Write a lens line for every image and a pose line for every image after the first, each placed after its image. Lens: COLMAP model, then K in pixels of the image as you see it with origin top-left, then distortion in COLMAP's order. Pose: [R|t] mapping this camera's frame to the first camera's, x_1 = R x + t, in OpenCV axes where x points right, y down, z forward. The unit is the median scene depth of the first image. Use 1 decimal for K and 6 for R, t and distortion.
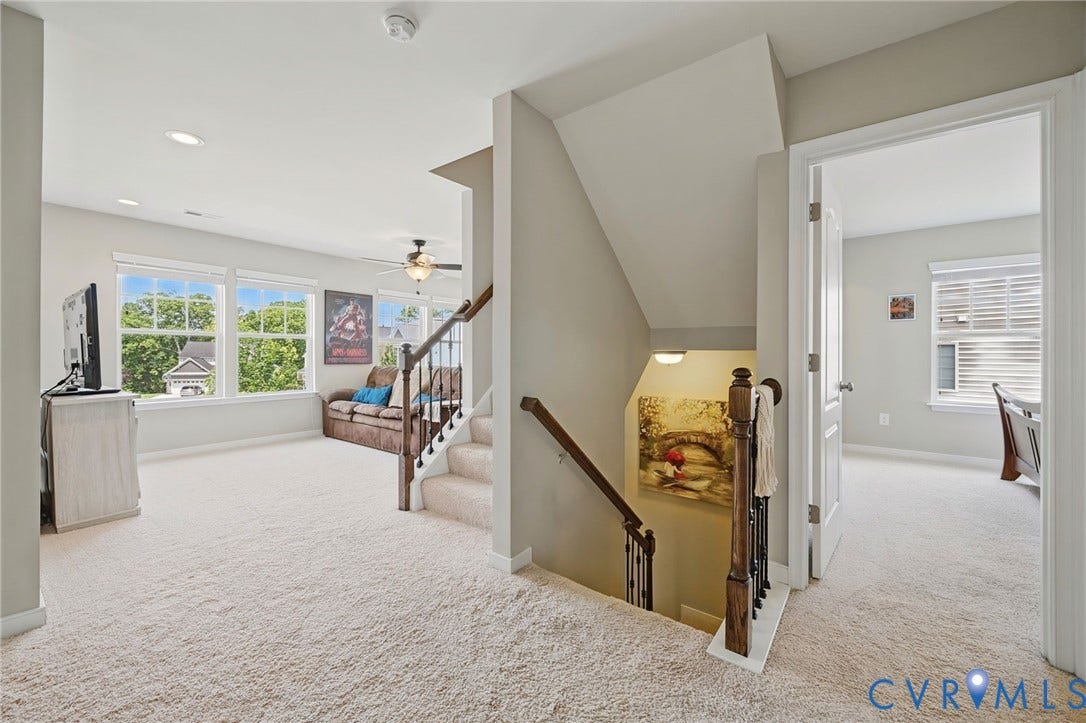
lens RADIAL K [[432.4, 0, 545.4], [0, 432.4, 353.3], [0, 0, 1]] dist [-0.002142, 0.000127]
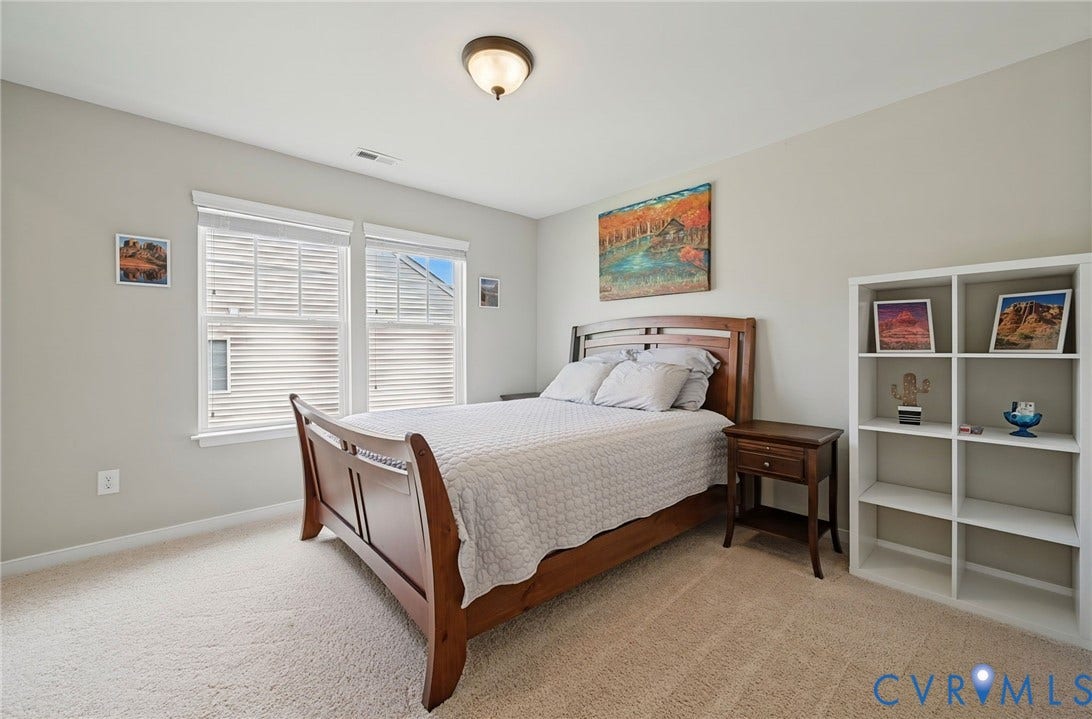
lens RADIAL K [[435.9, 0, 547.3], [0, 435.9, 353.5], [0, 0, 1]] dist [0.000657, 0.000097]
pose [[0.171893, -0.009839, 0.985067, 0.173011], [0.002033, 0.999952, 0.009633, 0.000906], [-0.985114, 0.000347, 0.171904, 0.190620]]
